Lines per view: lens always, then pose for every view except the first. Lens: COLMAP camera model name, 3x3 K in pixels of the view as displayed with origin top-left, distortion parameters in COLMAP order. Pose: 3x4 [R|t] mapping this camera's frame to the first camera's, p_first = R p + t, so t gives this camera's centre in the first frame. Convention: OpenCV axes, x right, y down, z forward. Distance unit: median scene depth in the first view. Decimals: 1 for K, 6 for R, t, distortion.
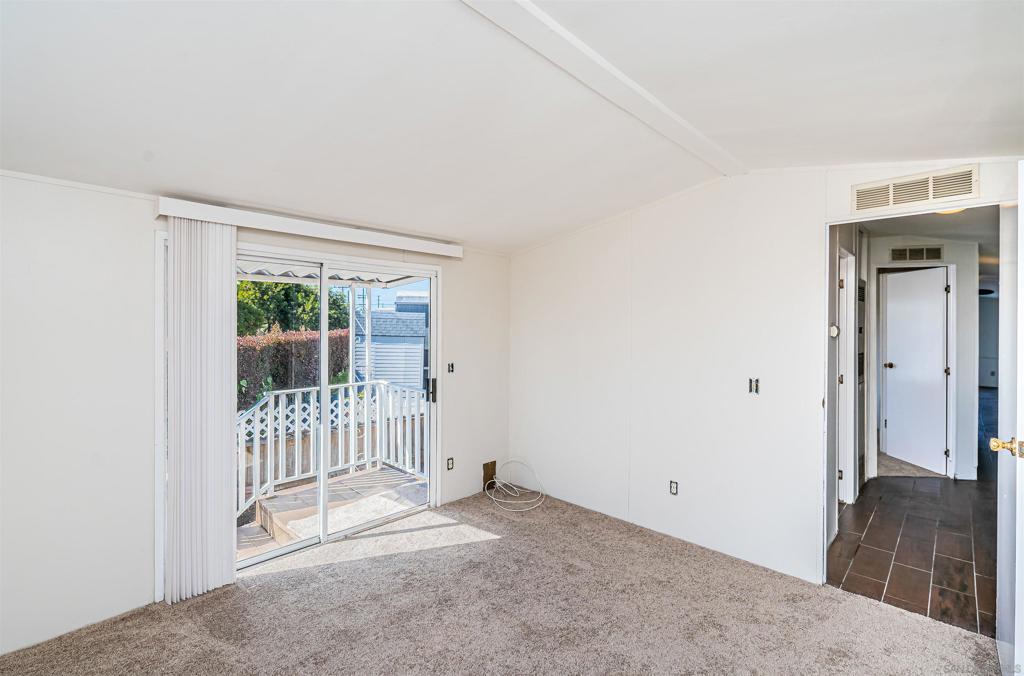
lens RADIAL K [[464.1, 0, 504.1], [0, 464.1, 332.5], [0, 0, 1]] dist [-0.007728, 0.000275]
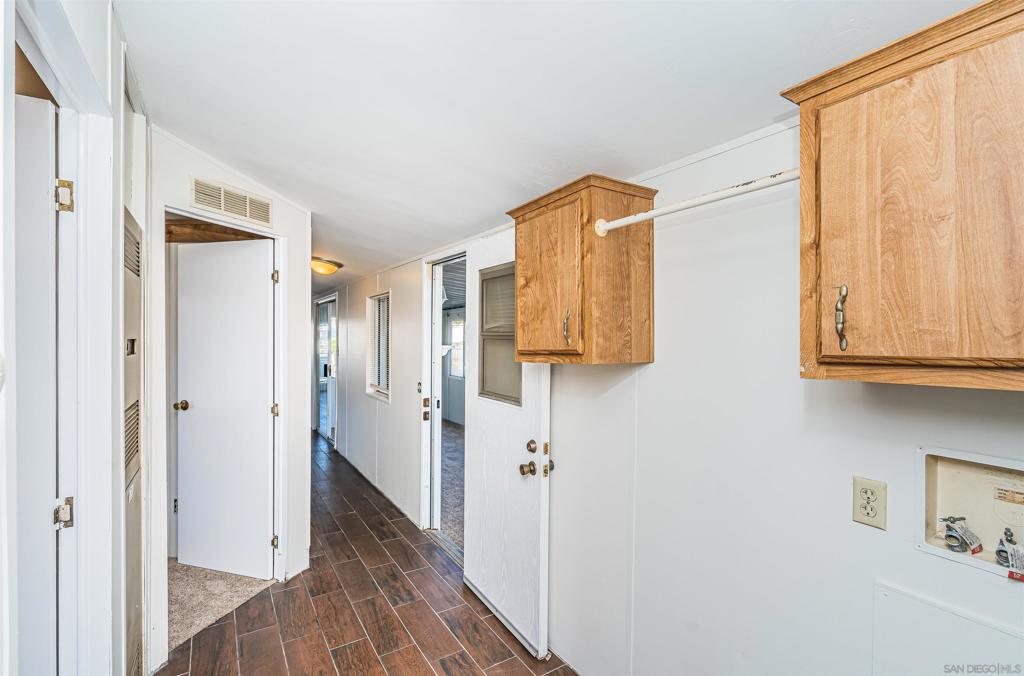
lens RADIAL K [[464.1, 0, 504.1], [0, 464.1, 332.5], [0, 0, 1]] dist [-0.007728, 0.000275]
pose [[0.231272, 0.011182, 0.972825, 0.368726], [0.013380, 0.999803, -0.014673, -0.005393], [-0.972797, 0.016410, 0.231077, 0.478099]]
